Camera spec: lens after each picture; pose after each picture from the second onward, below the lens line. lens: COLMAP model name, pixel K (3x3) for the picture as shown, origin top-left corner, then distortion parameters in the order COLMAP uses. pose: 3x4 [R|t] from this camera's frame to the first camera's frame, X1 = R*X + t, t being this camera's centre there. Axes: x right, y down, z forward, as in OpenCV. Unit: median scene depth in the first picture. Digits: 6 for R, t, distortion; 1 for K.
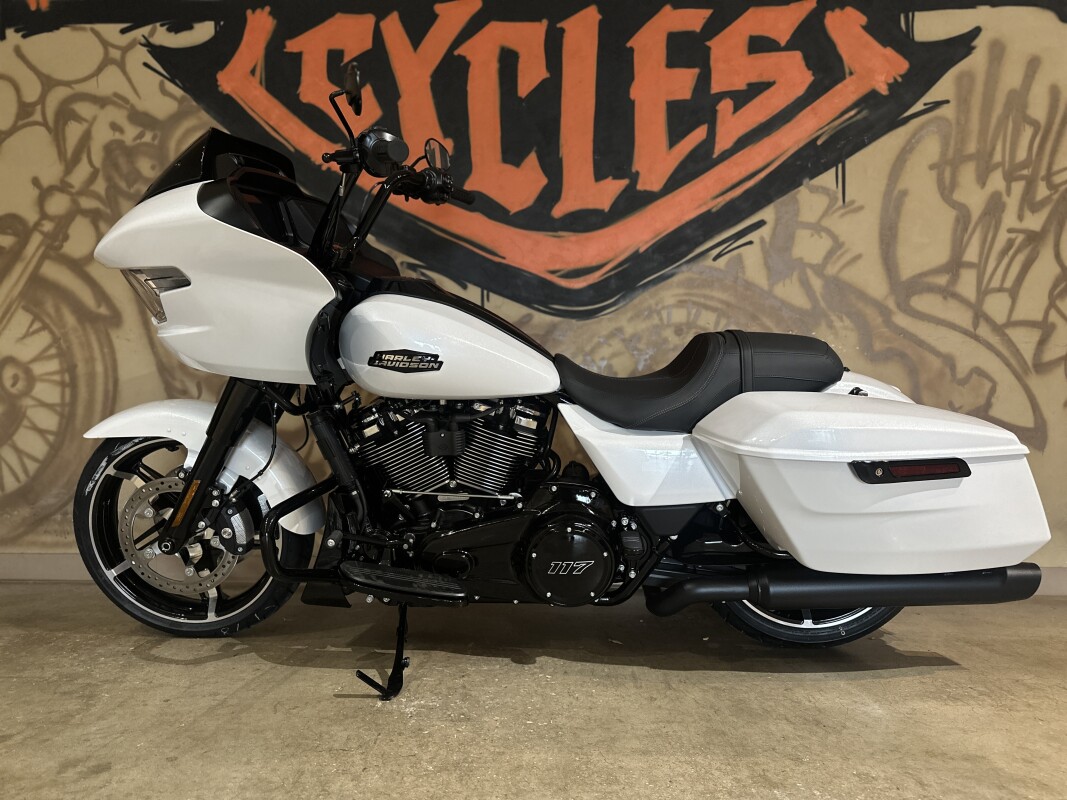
lens RADIAL K [[755.3, 0, 537.5], [0, 755.3, 397.3], [0, 0, 1]] dist [0.012123, -0.026519]
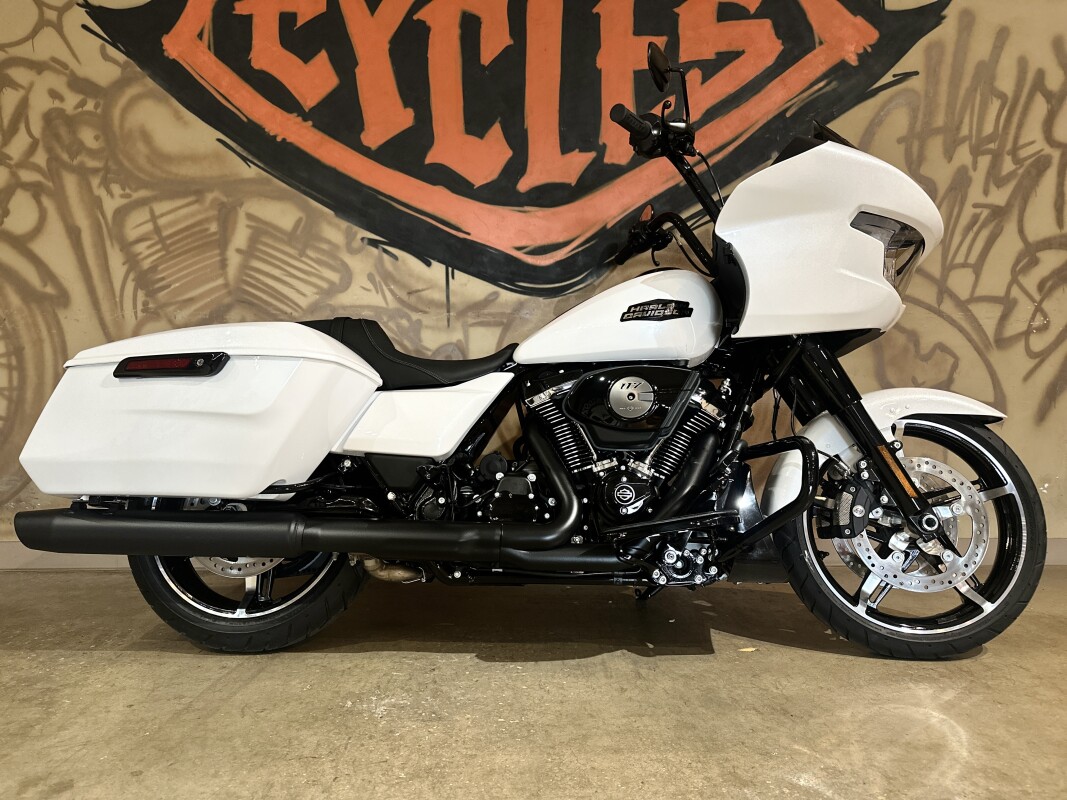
lens RADIAL K [[755.3, 0, 536.6], [0, 755.3, 400.0], [0, 0, 1]] dist [0.012123, -0.026519]
pose [[0.999015, -0.011371, 0.042895, -0.000948], [0.008977, 0.998413, 0.055593, -0.023940], [-0.043459, -0.055153, 0.997532, 0.012144]]
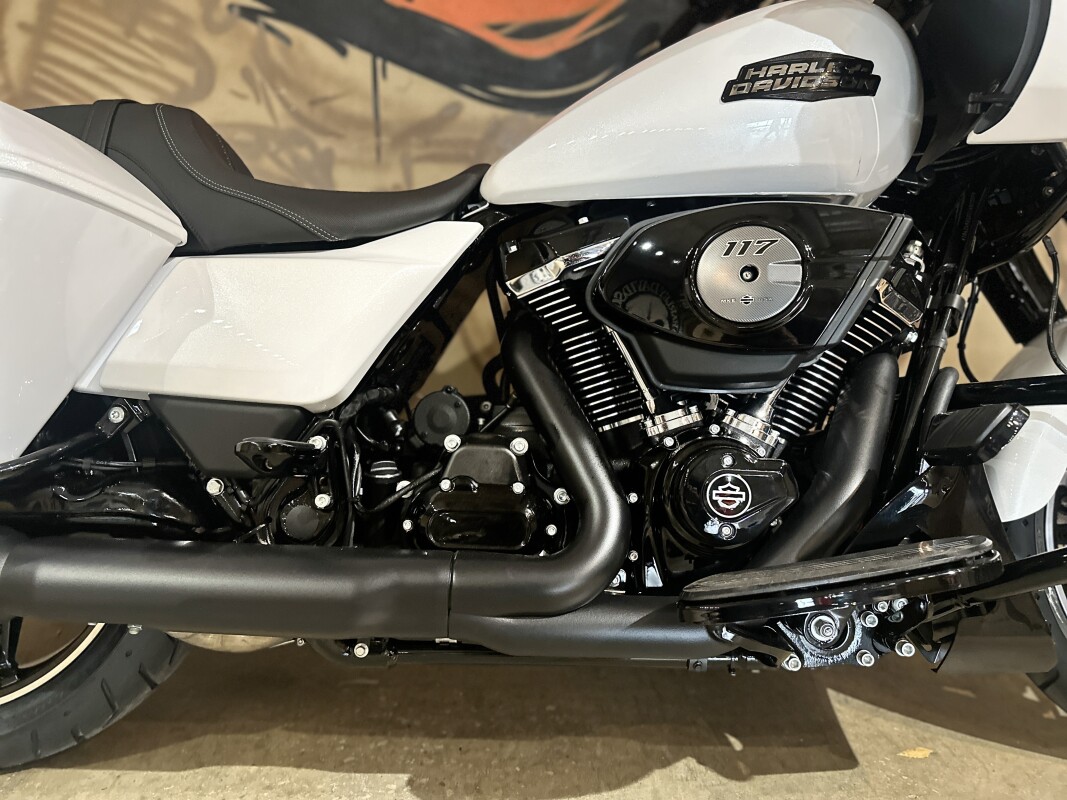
lens RADIAL K [[755.3, 0, 539.0], [0, 755.3, 409.0], [0, 0, 1]] dist [0.012123, -0.026519]
pose [[0.997296, -0.012459, 0.072421, 0.008153], [-0.002930, 0.977995, 0.208608, 0.000235], [-0.073426, -0.208256, 0.975314, 0.368137]]
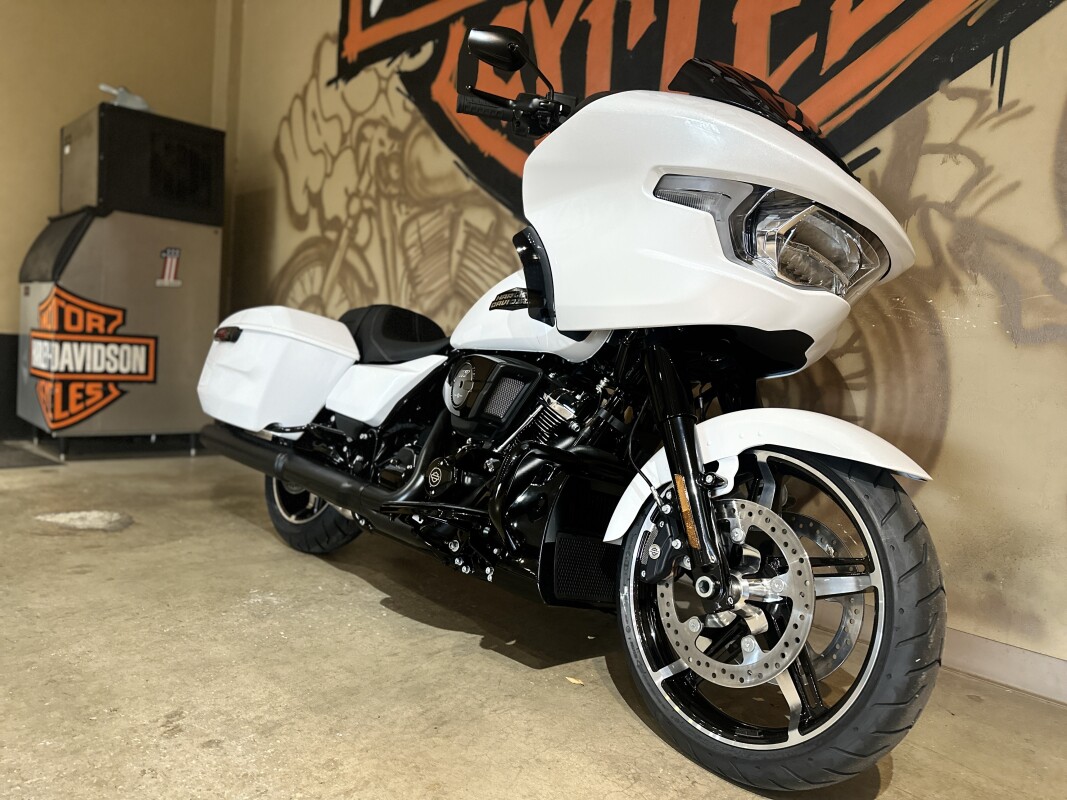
lens RADIAL K [[755.3, 0, 529.1], [0, 755.3, 407.0], [0, 0, 1]] dist [0.012123, -0.026519]
pose [[0.730986, 0.092596, -0.676081, 0.578562], [-0.046313, 0.995198, 0.086228, -0.029199], [0.680819, -0.031720, 0.731765, 0.213371]]
